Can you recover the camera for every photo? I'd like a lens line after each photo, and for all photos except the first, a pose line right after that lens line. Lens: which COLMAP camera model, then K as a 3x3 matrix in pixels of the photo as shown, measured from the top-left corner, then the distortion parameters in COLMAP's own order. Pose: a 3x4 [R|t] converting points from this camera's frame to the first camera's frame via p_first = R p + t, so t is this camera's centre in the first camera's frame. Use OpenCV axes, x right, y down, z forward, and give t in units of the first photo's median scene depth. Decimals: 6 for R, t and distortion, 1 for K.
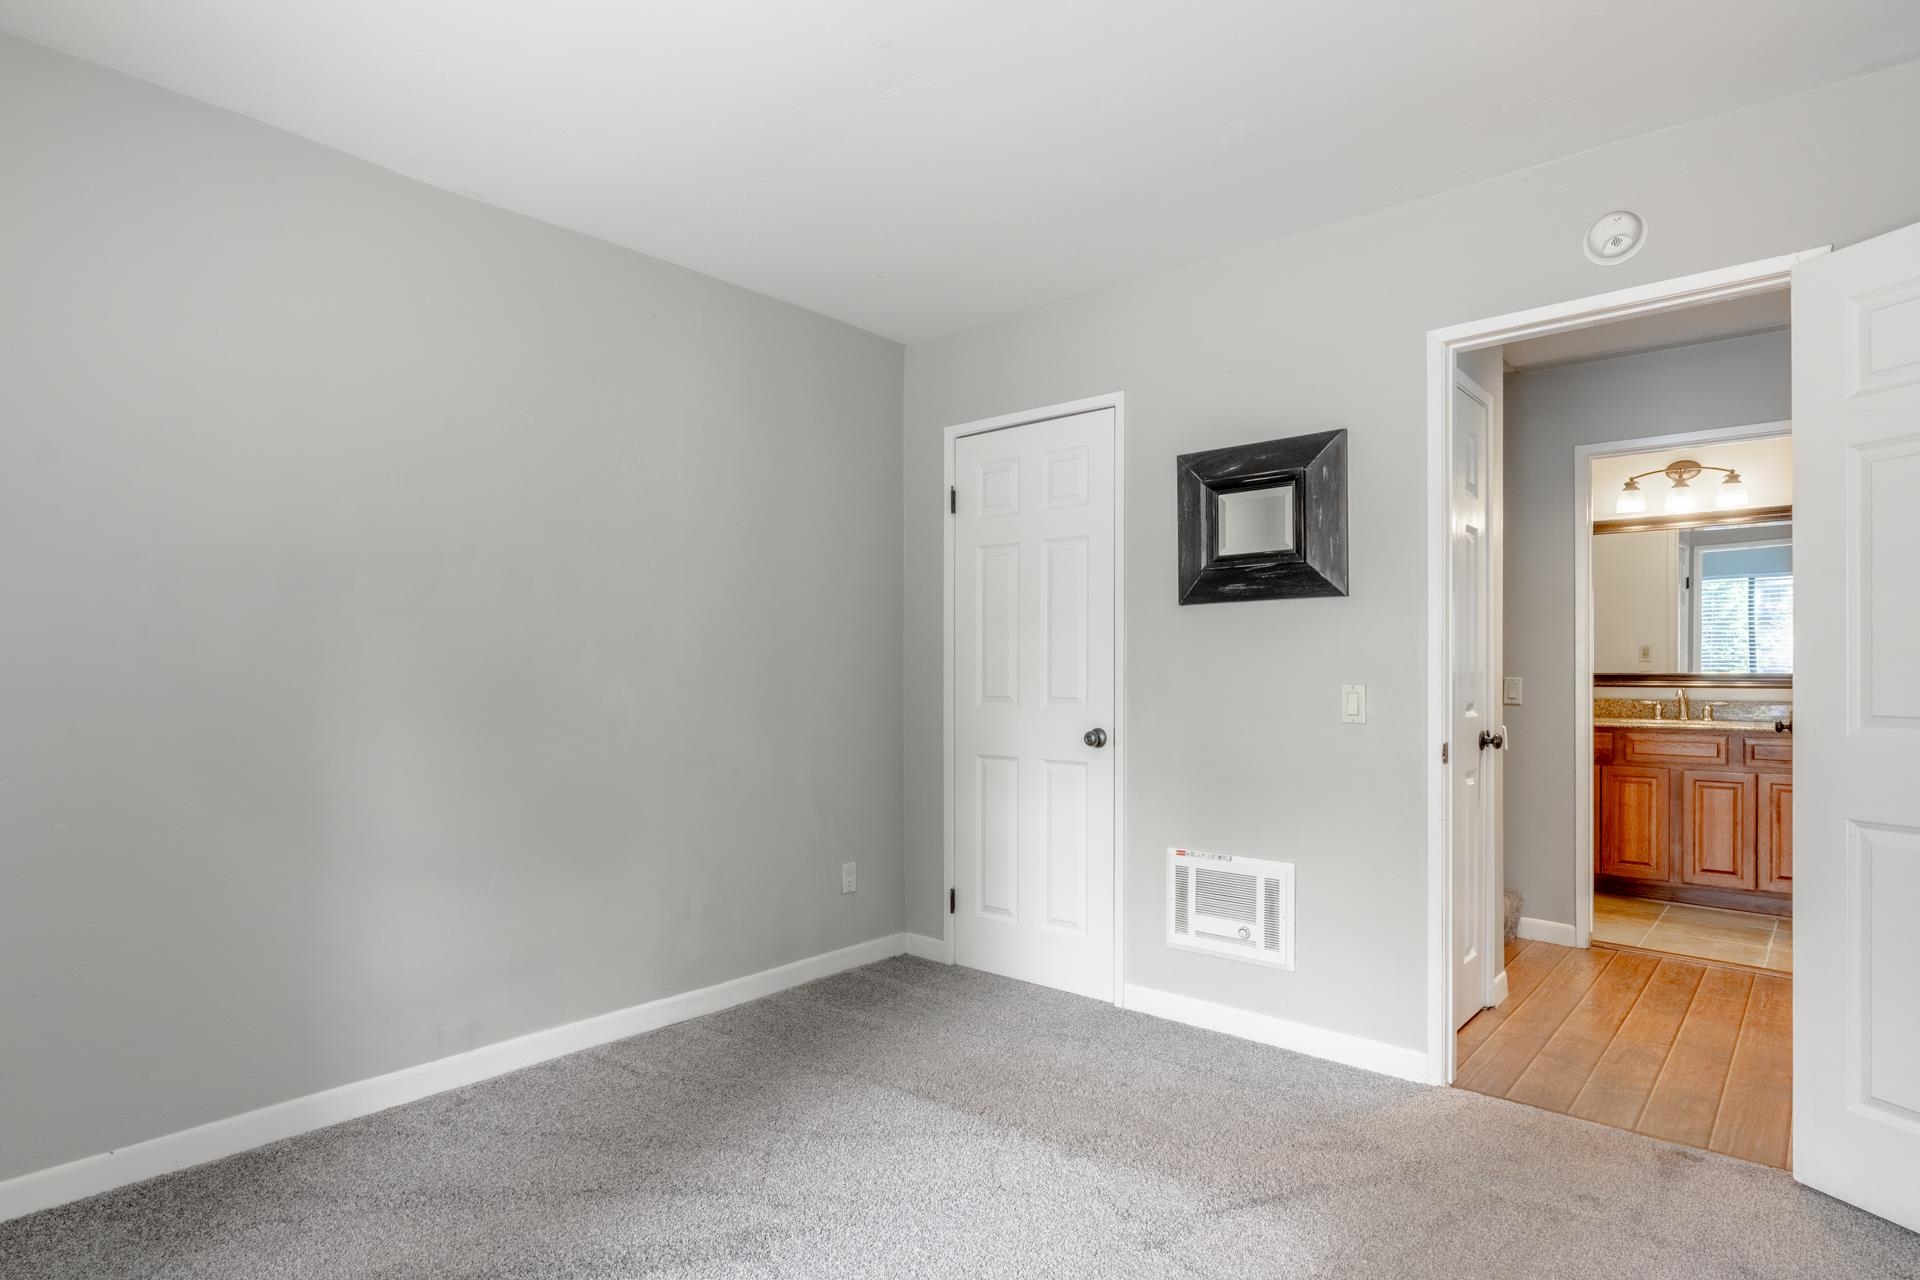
lens RADIAL K [[1032.2, 0, 970.9], [0, 1032.2, 677.6], [0, 0, 1]] dist [0.008418, -0.001485]
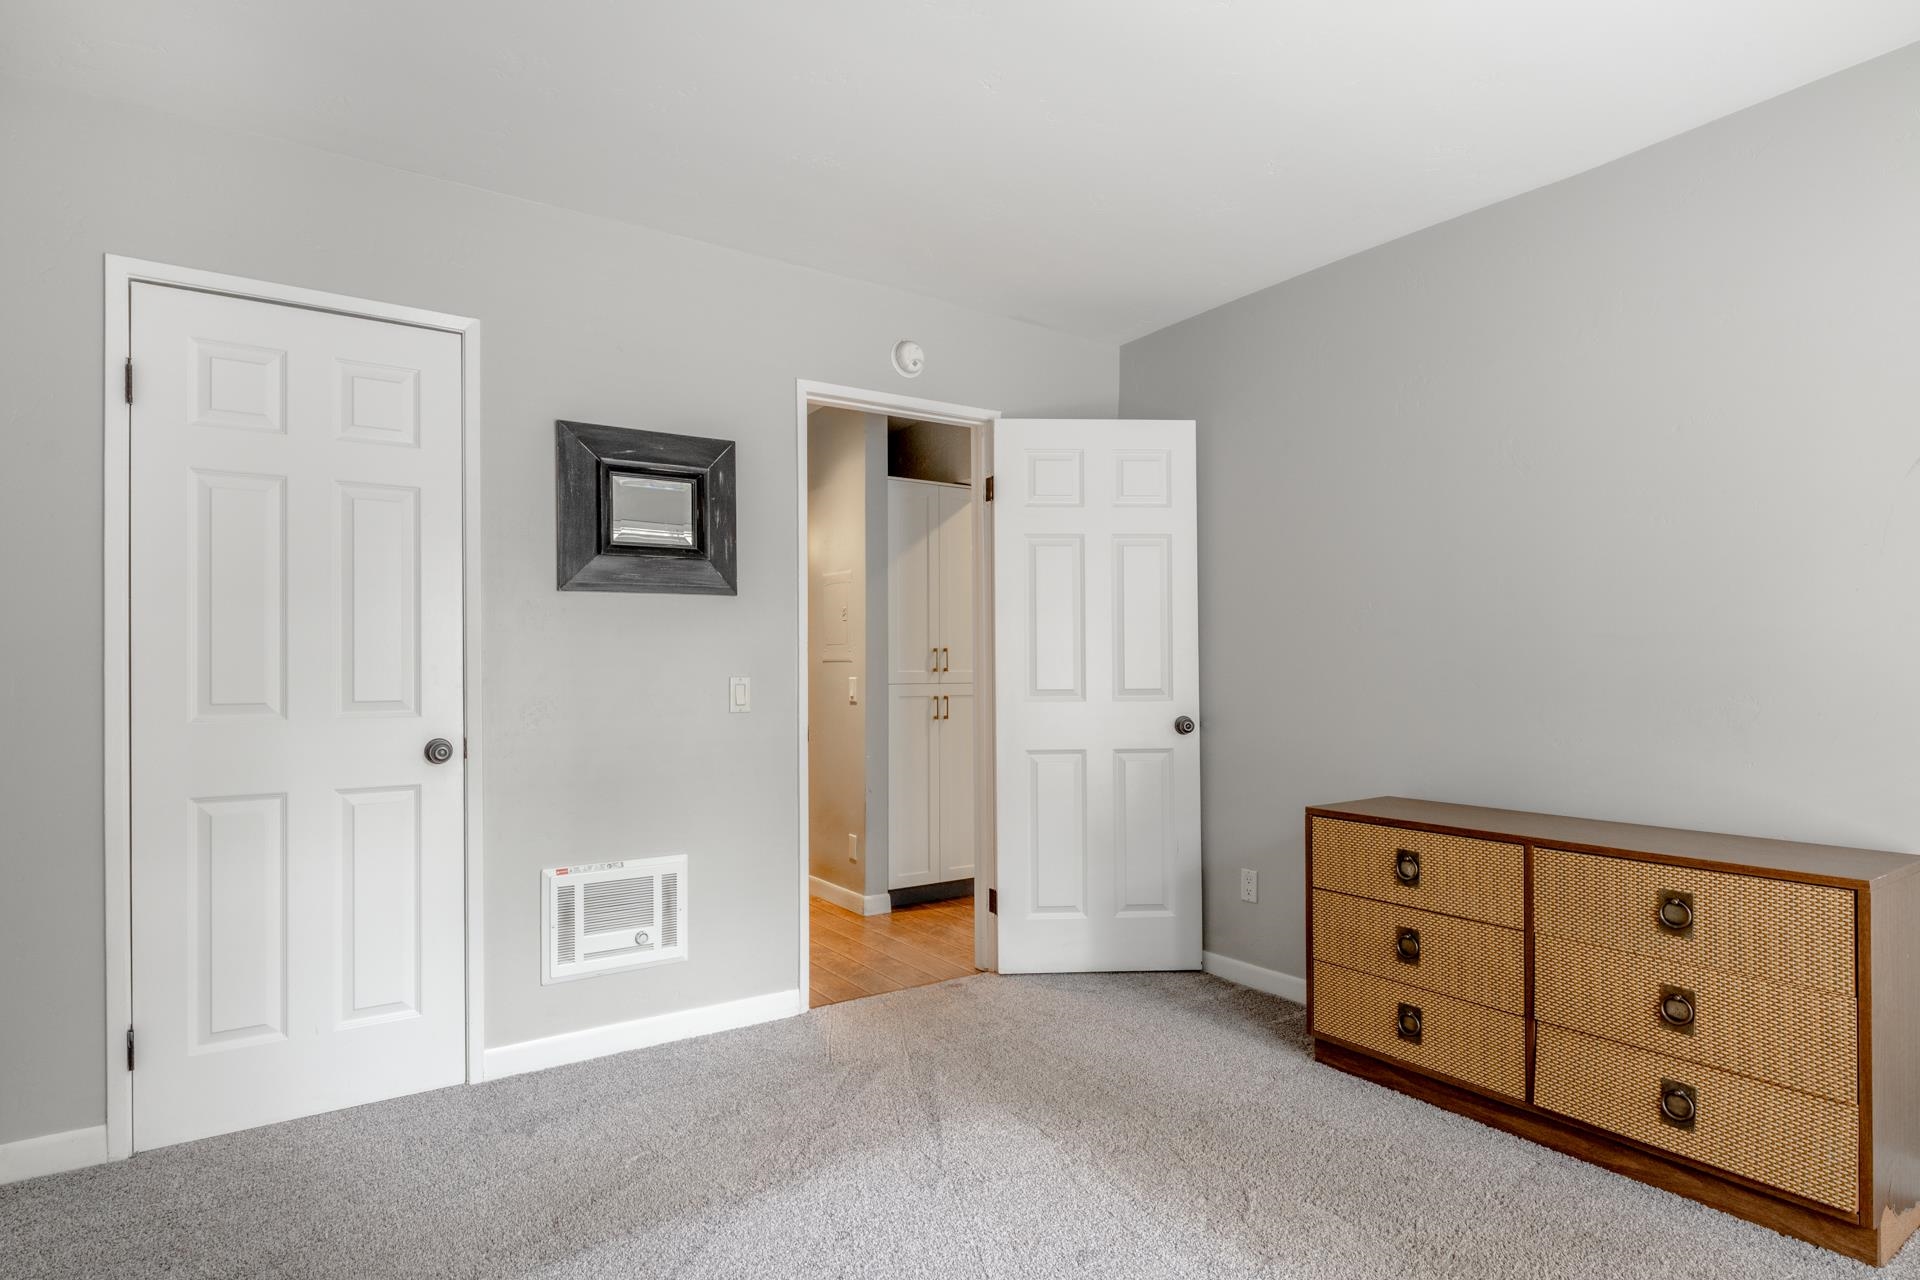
lens RADIAL K [[1032.2, 0, 961.3], [0, 1032.2, 648.0], [0, 0, 1]] dist [0.008418, -0.001485]
pose [[0.254045, 0.008786, 0.967152, -0.581456], [0.000641, 0.999957, -0.009252, -0.012804], [-0.967192, 0.002971, 0.254029, 0.460125]]
